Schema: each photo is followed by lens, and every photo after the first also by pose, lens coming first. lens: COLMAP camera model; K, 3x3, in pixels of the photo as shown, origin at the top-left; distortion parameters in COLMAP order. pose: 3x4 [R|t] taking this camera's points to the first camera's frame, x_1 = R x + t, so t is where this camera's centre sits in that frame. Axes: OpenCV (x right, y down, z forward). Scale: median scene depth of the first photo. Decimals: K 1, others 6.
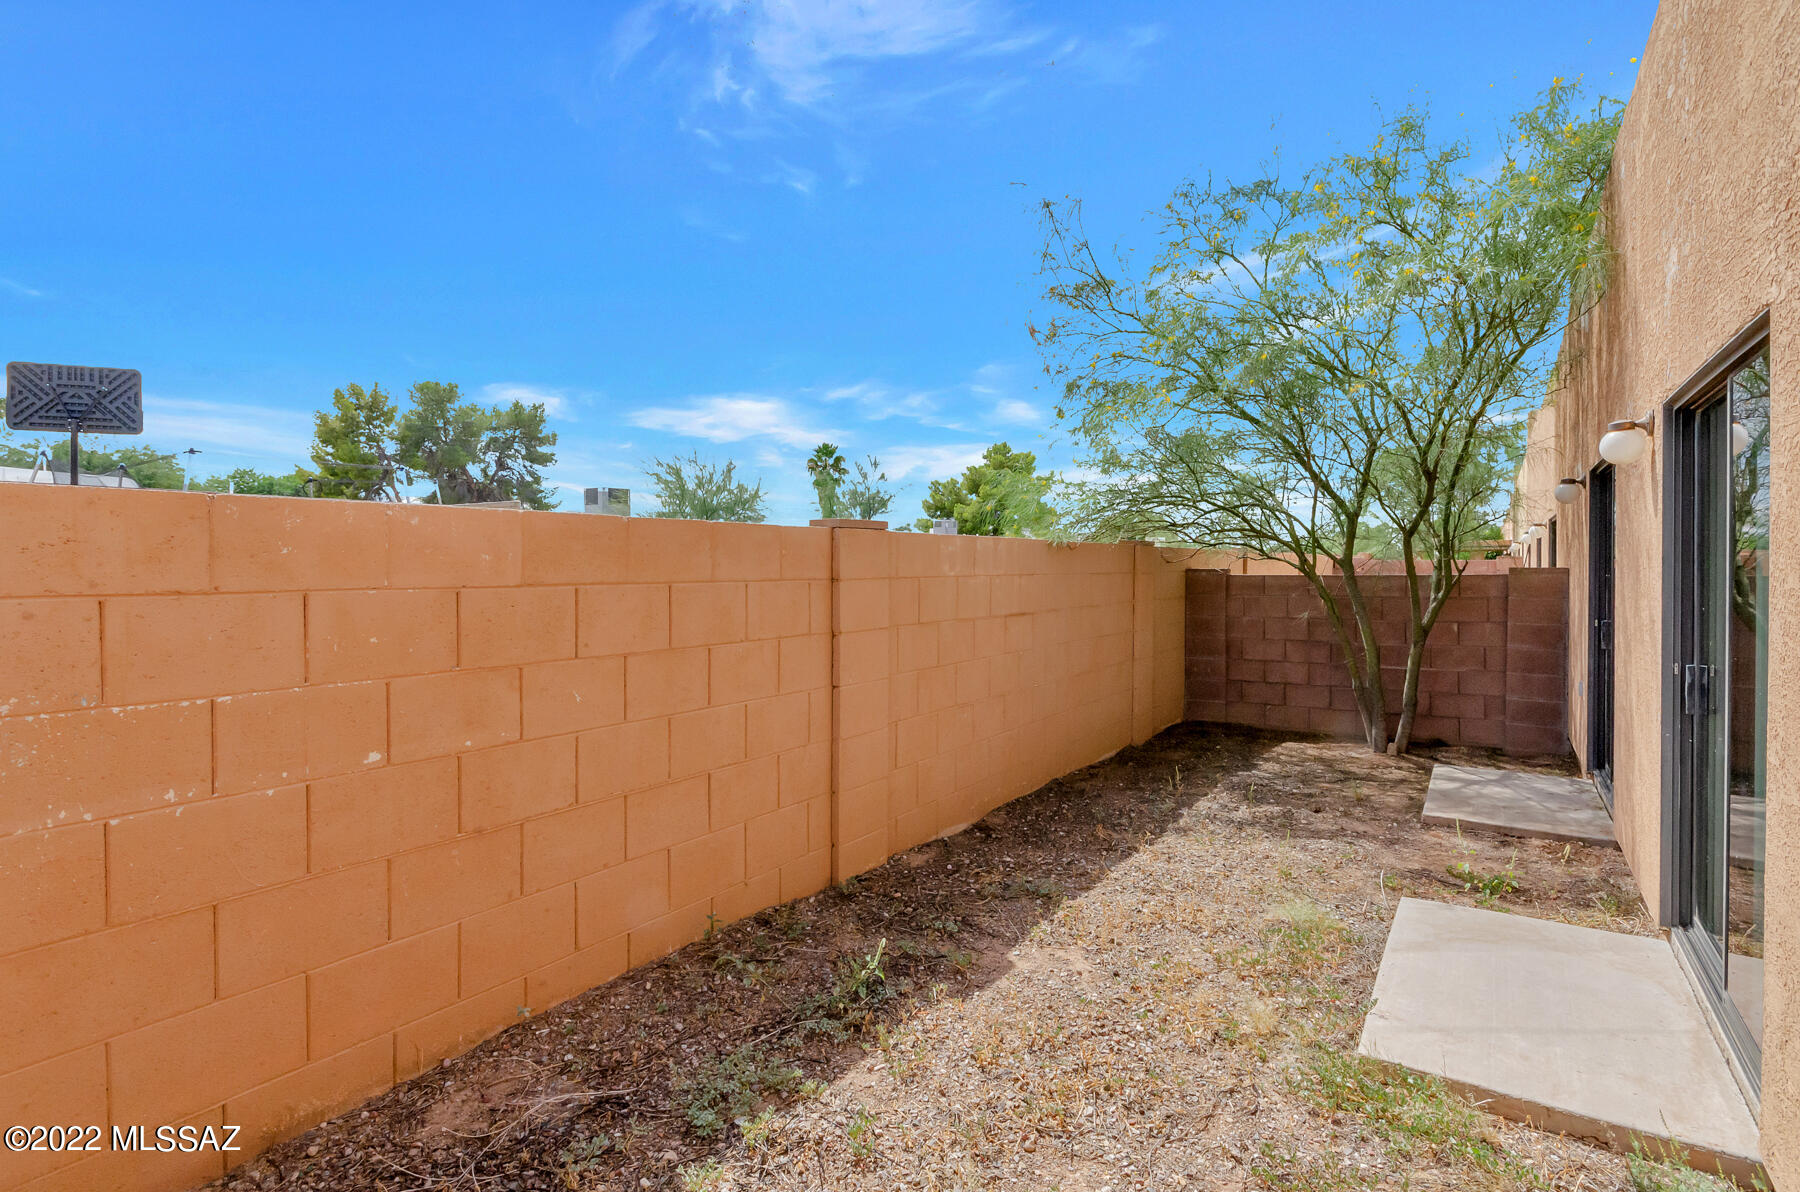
lens RADIAL K [[867.6, 0, 914.5], [0, 867.6, 597.4], [0, 0, 1]] dist [-0.003777, -0.001711]
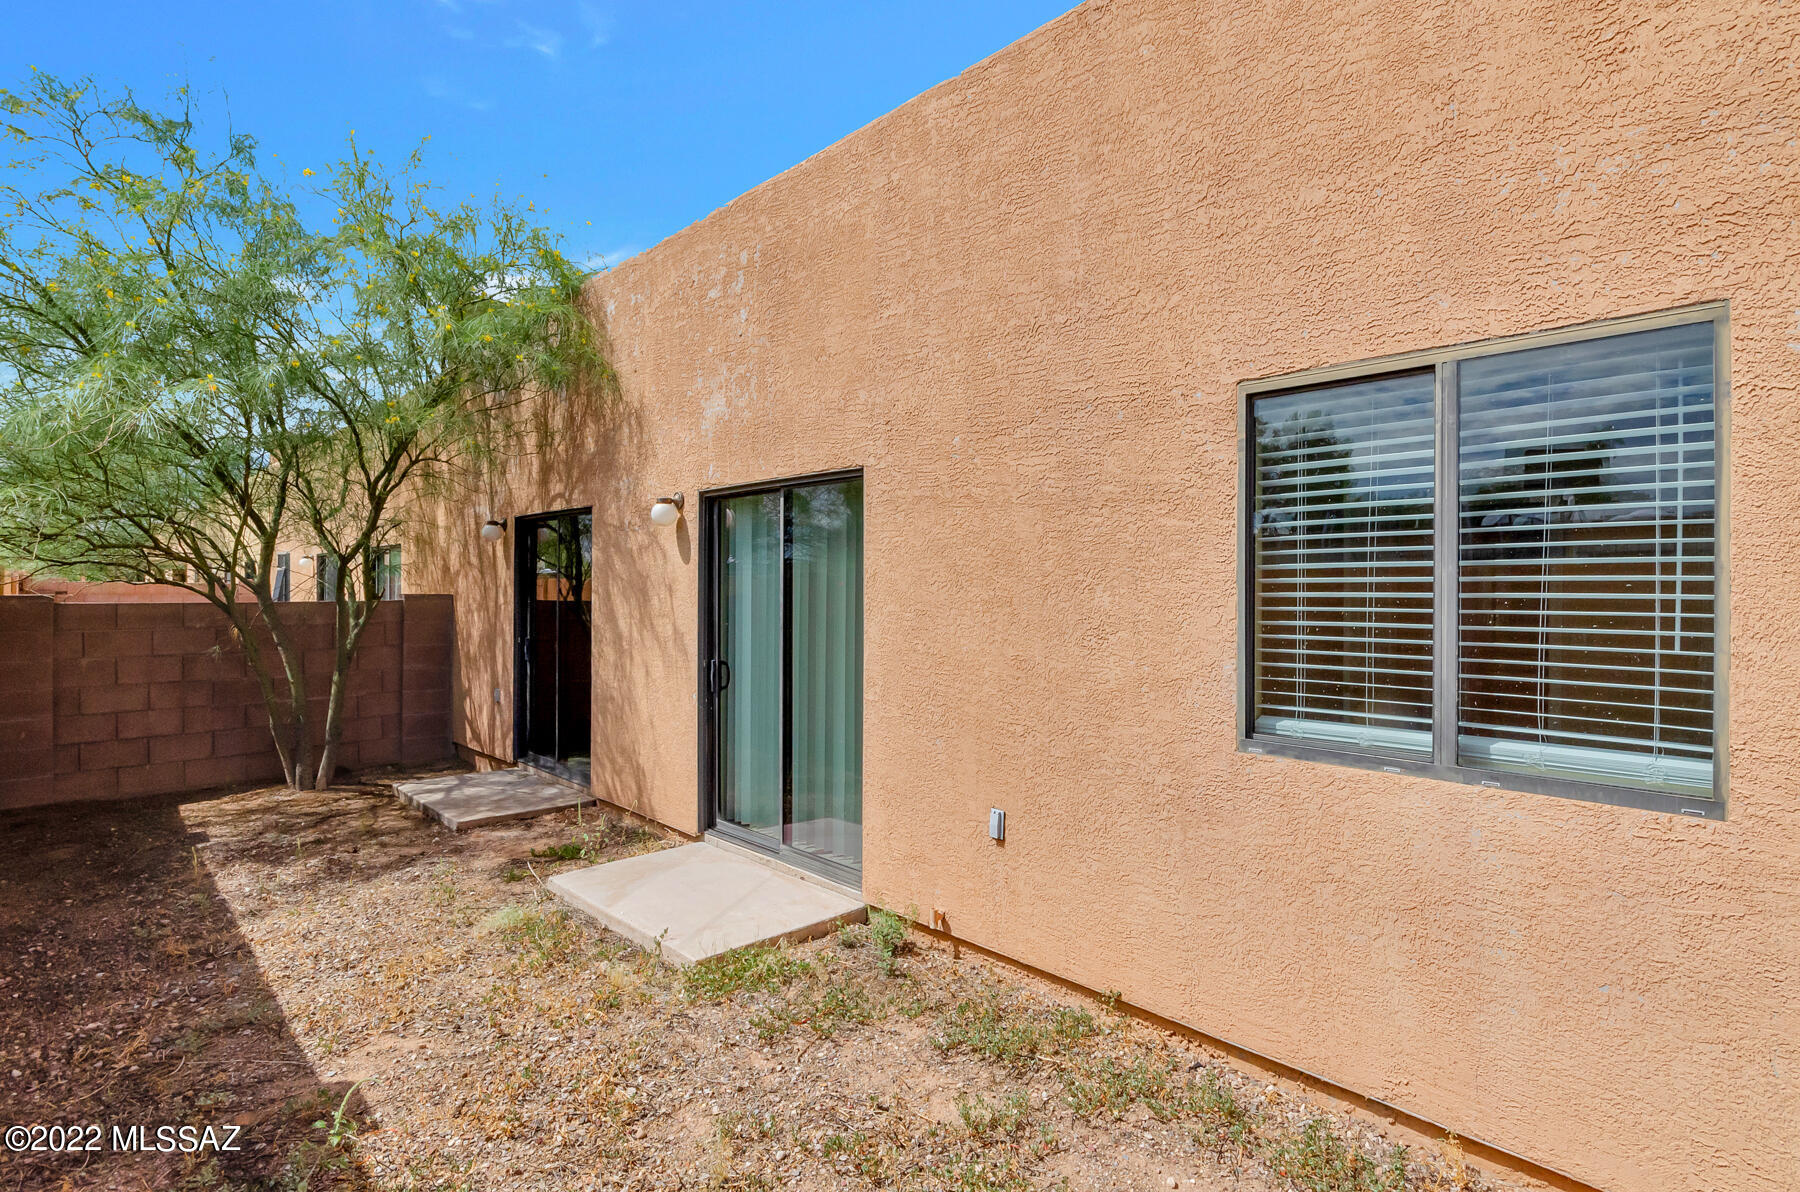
lens RADIAL K [[915.7, 0, 932.2], [0, 915.7, 567.7], [0, 0, 1]] dist [-0.001488, -0.012850]
pose [[0.193494, 0.021970, 0.980855, -0.320803], [0.033389, 0.999023, -0.028963, -0.012085], [-0.980533, 0.038354, 0.192571, 0.133161]]
